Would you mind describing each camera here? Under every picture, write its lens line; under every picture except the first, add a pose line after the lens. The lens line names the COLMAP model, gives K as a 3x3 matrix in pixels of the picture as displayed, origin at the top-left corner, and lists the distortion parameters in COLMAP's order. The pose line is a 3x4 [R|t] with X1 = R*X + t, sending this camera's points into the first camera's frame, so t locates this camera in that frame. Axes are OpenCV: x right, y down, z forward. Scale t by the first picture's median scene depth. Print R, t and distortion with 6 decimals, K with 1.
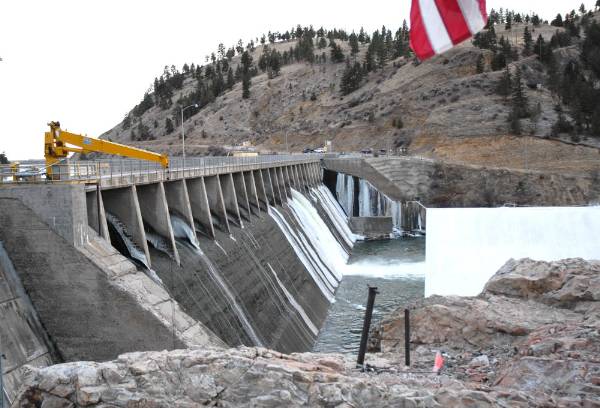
lens RADIAL K [[716.9, 0, 300.0], [0, 716.9, 204.0], [0, 0, 1]] dist [-0.005910, -0.000204]
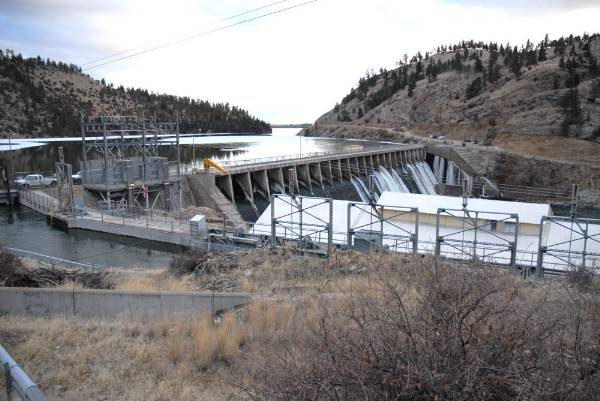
lens RADIAL K [[625.0, 0, 300.0], [0, 625.0, 200.5], [0, 0, 1]] dist [-0.082070, 0.299508]
pose [[0.919347, 0.088877, -0.383278, 0.264791], [-0.057219, 0.993997, 0.093248, -0.046607], [0.389265, -0.063797, 0.918914, -0.334548]]
